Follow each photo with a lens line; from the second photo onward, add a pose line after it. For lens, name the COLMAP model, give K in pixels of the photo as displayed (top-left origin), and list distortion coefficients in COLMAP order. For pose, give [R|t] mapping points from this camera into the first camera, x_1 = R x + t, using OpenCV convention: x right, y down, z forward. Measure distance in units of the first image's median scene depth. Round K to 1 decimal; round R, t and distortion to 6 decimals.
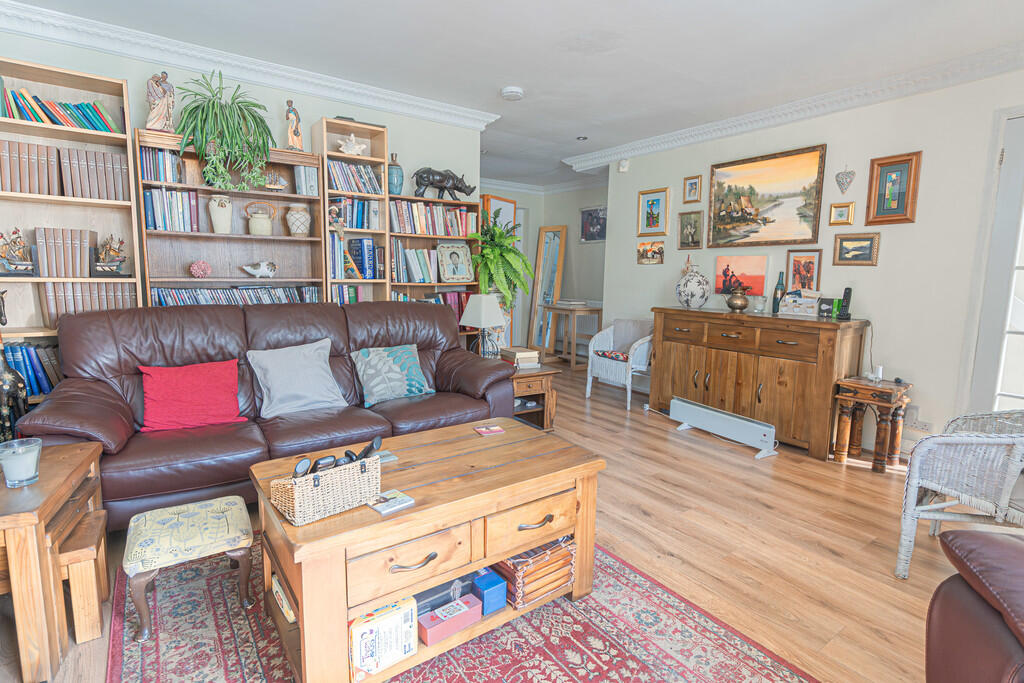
lens RADIAL K [[505.4, 0, 512.0], [0, 505.4, 341.5], [0, 0, 1]] dist [-0.002237, -0.000194]
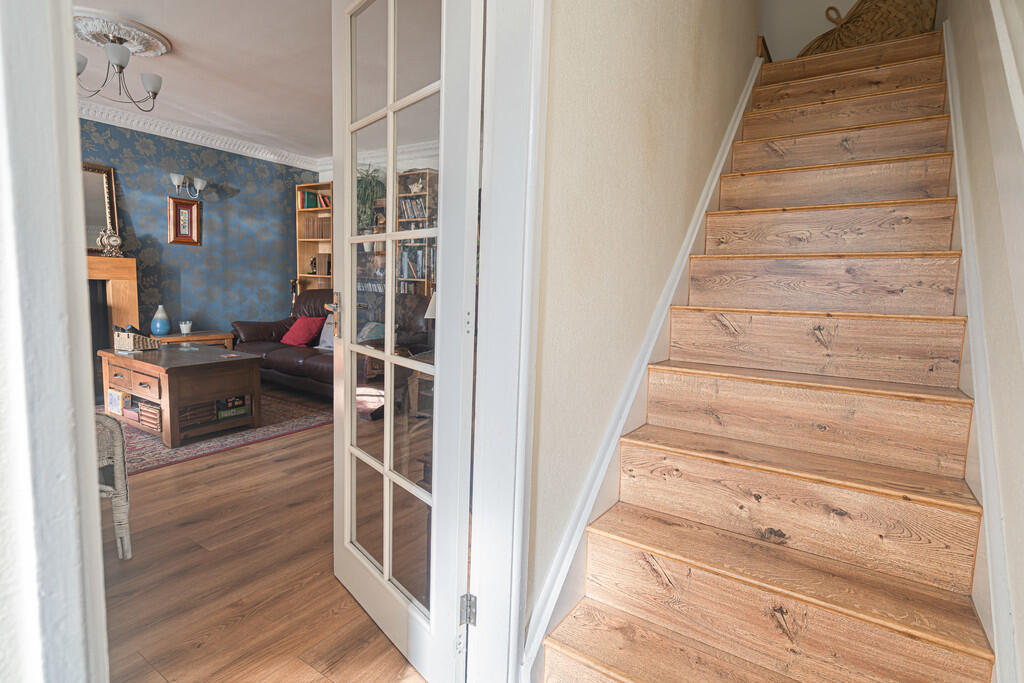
lens RADIAL K [[505.4, 0, 512.0], [0, 505.4, 341.5], [0, 0, 1]] dist [-0.002237, -0.000194]
pose [[0.352132, 0.102561, -0.930314, 1.508676], [-0.151384, 0.987131, 0.051525, -0.084256], [0.923627, 0.122691, 0.363126, 1.008029]]
